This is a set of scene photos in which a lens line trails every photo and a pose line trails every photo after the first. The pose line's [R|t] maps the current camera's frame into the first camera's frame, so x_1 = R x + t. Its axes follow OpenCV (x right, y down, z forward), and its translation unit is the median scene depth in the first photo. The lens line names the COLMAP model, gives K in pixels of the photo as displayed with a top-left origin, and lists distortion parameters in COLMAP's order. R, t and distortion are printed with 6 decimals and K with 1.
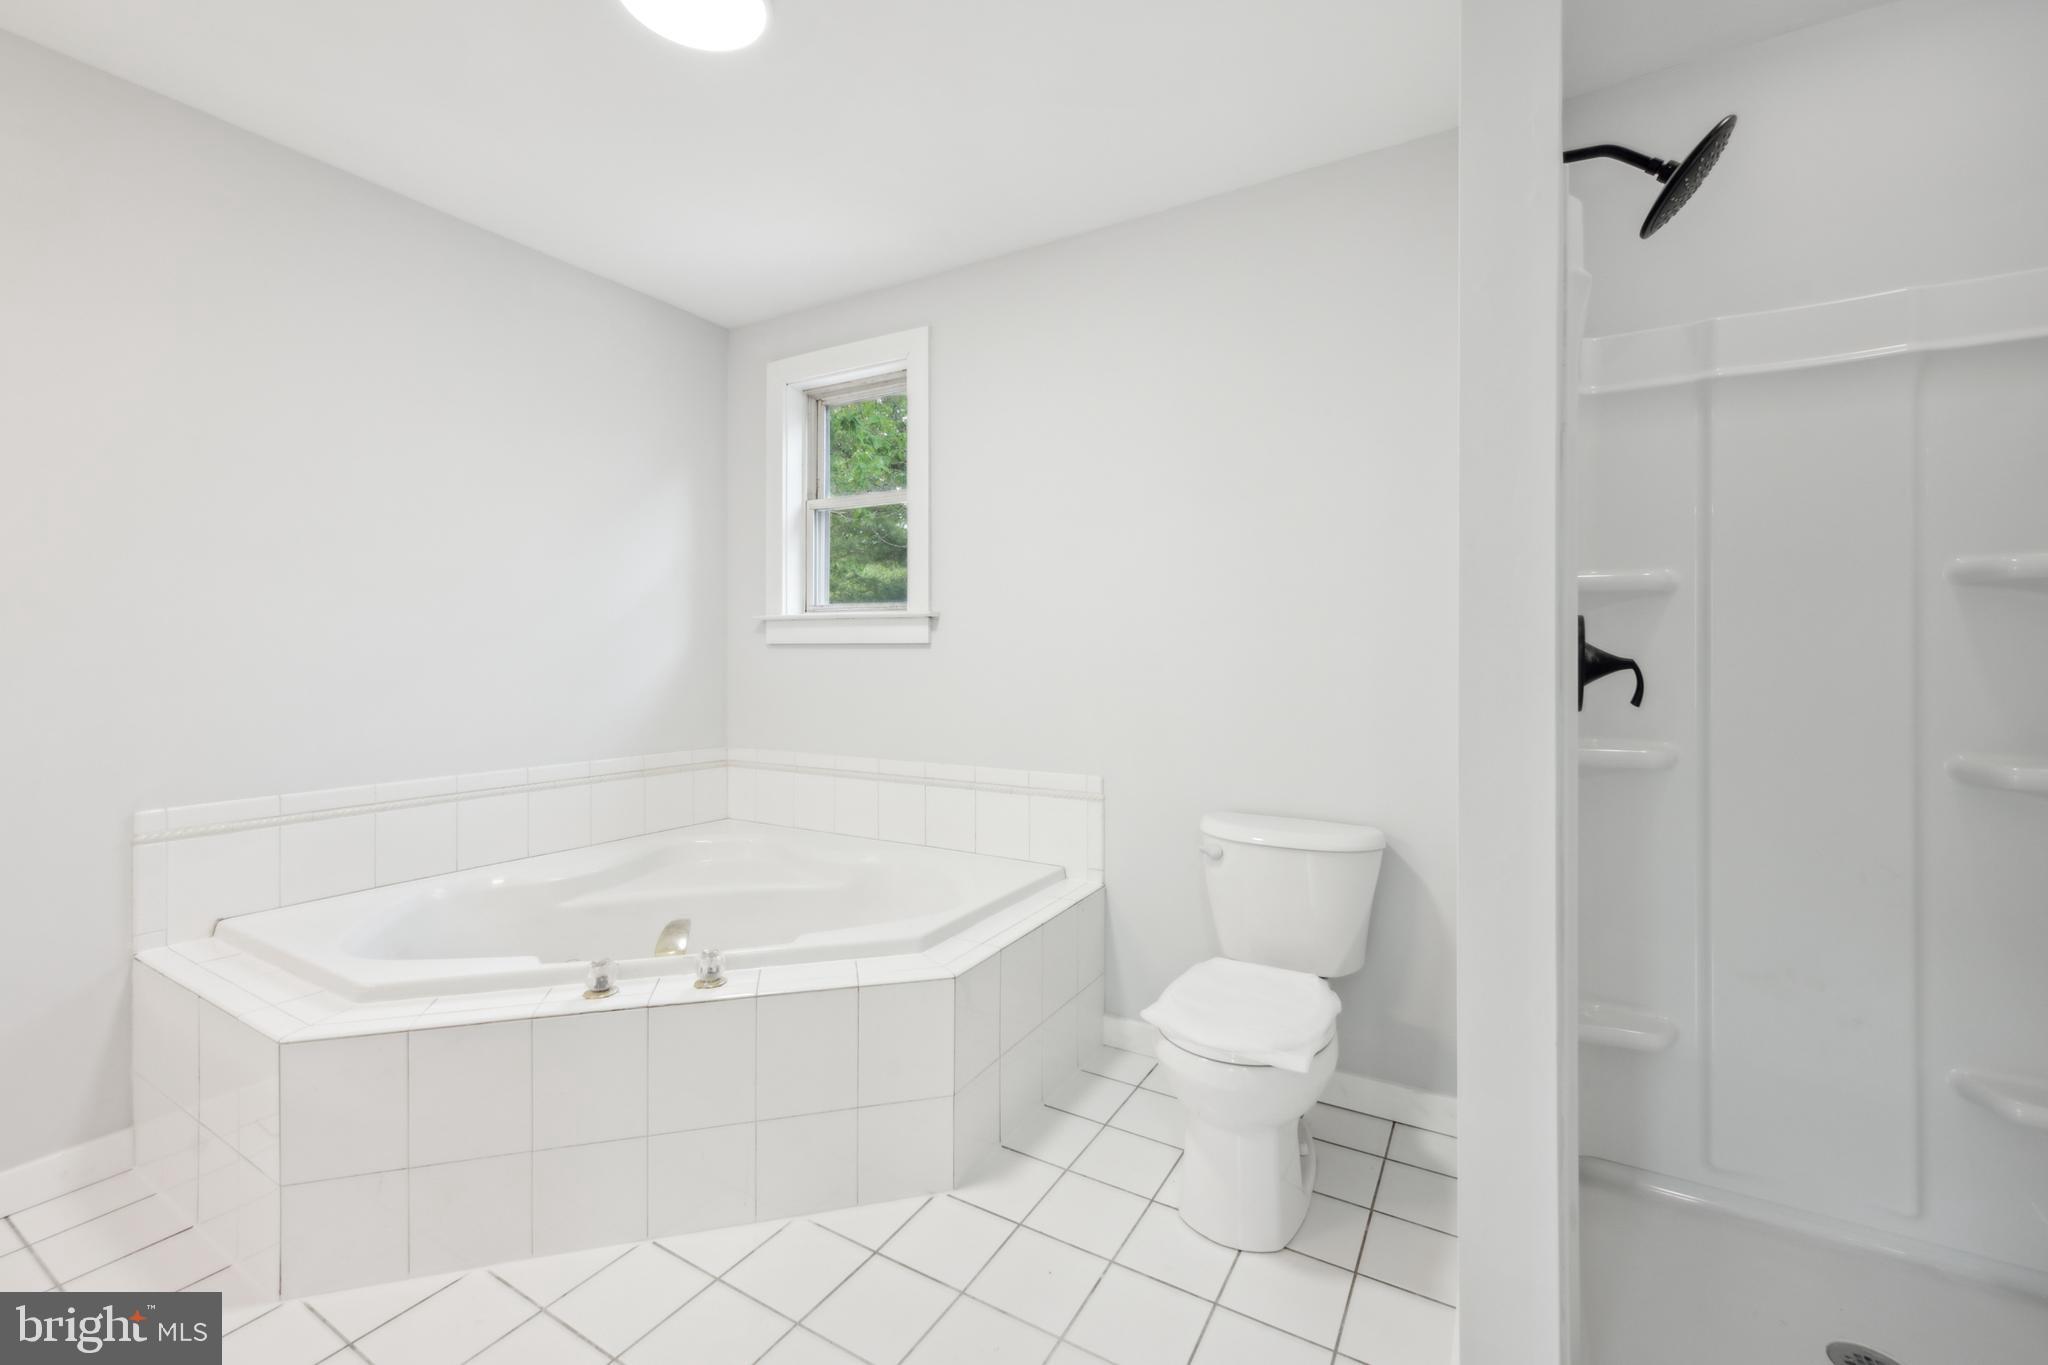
lens RADIAL K [[824.5, 0, 1022.9], [0, 824.5, 659.7], [0, 0, 1]] dist [0.000461, 0.000283]
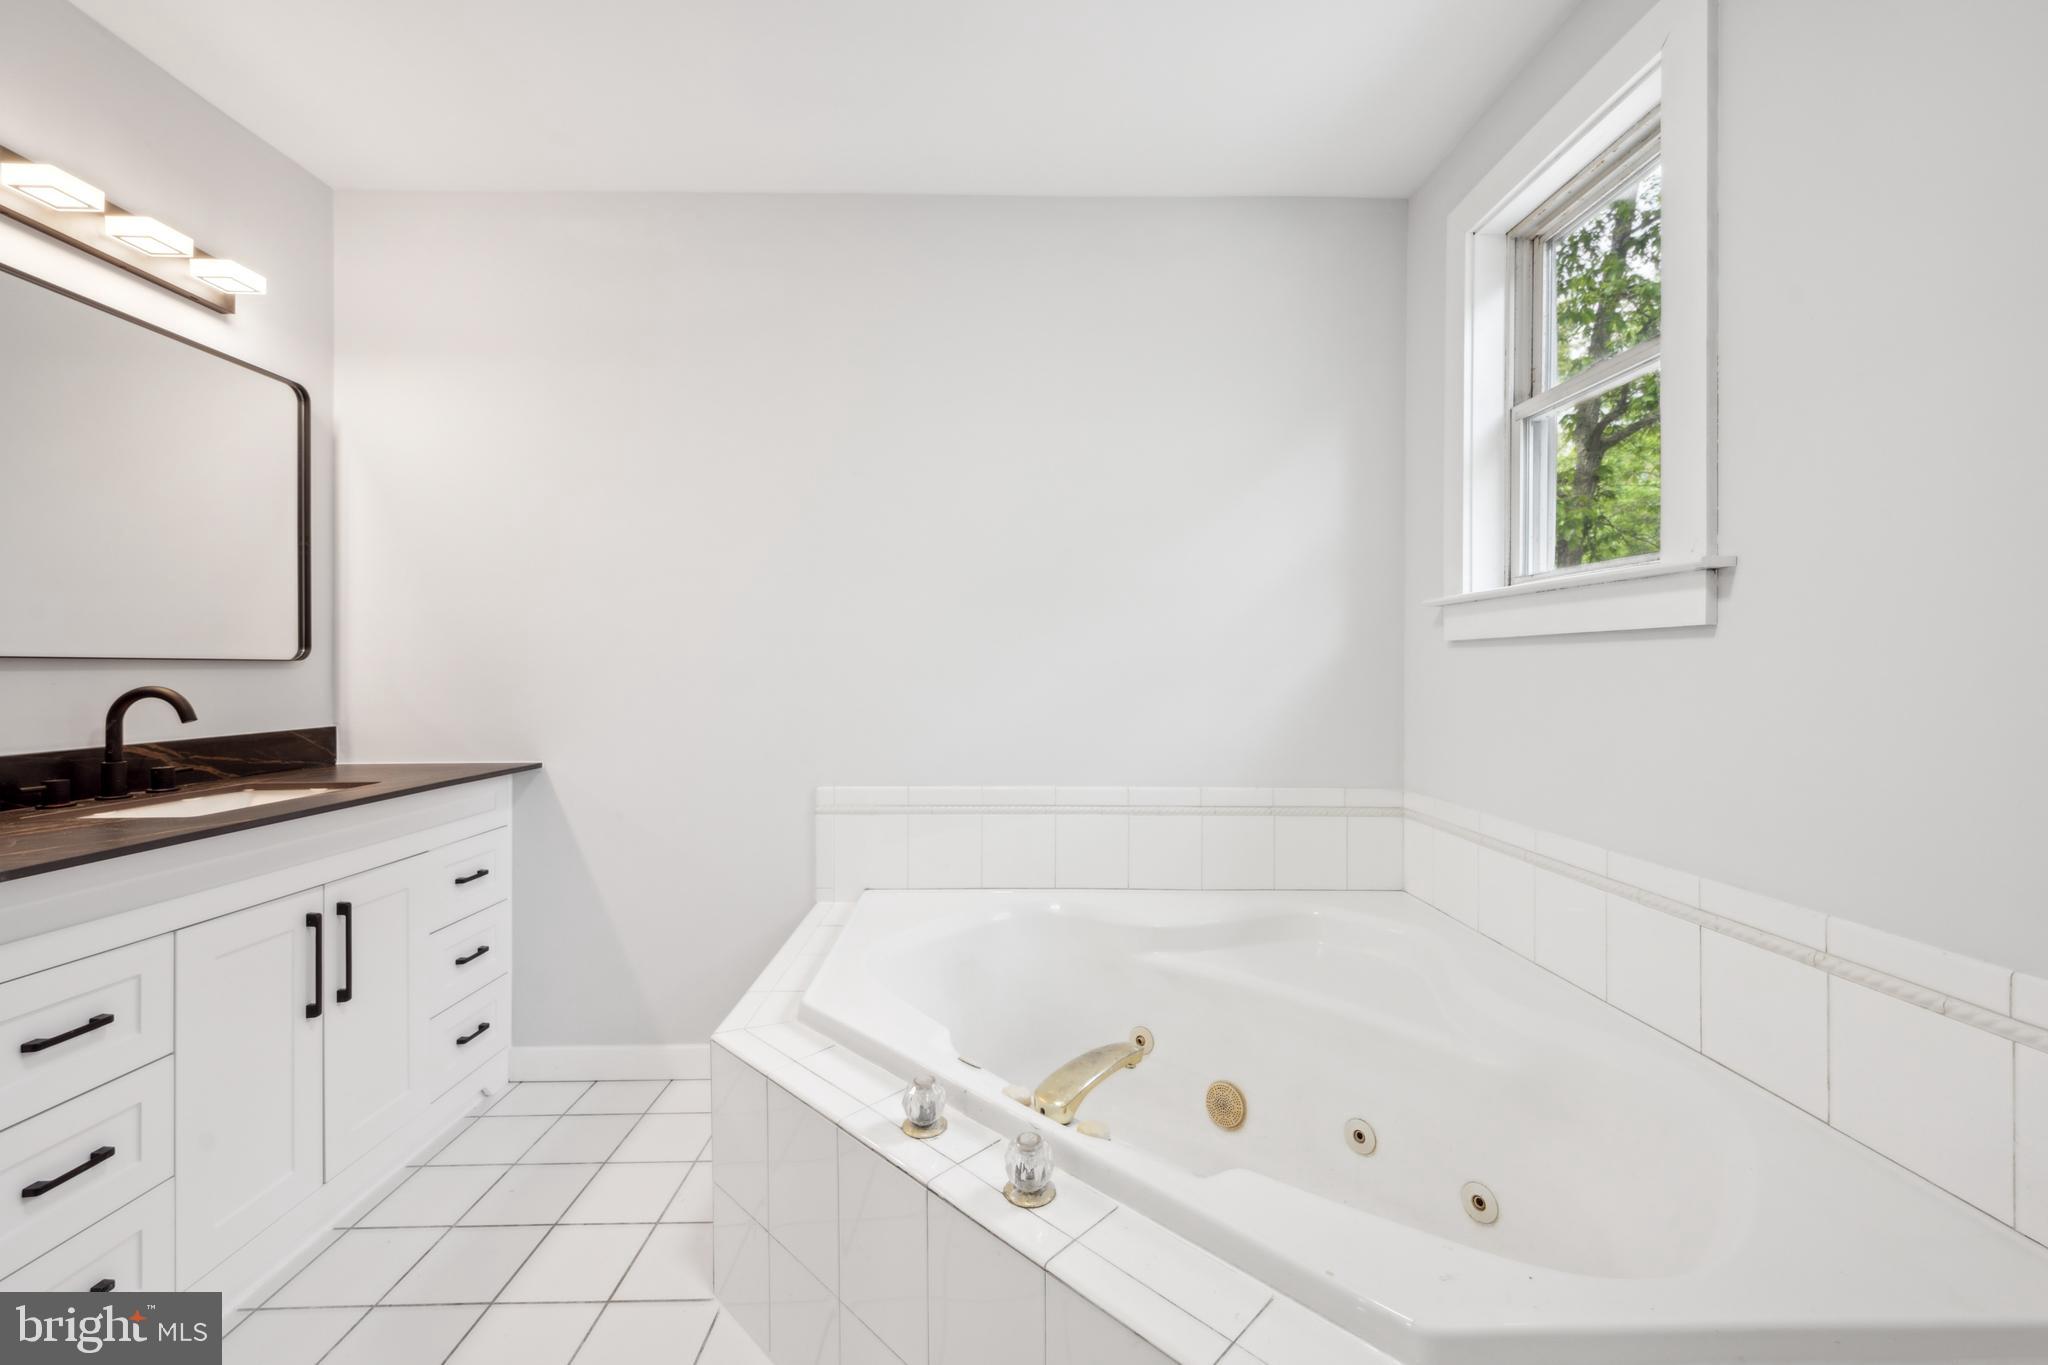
lens RADIAL K [[824.5, 0, 1022.9], [0, 824.5, 659.7], [0, 0, 1]] dist [0.000461, 0.000283]
pose [[0.522989, -0.009550, -0.852286, 0.079588], [-0.004606, 0.999891, -0.014030, 0.008064], [0.852327, 0.011263, 0.522888, 0.406793]]
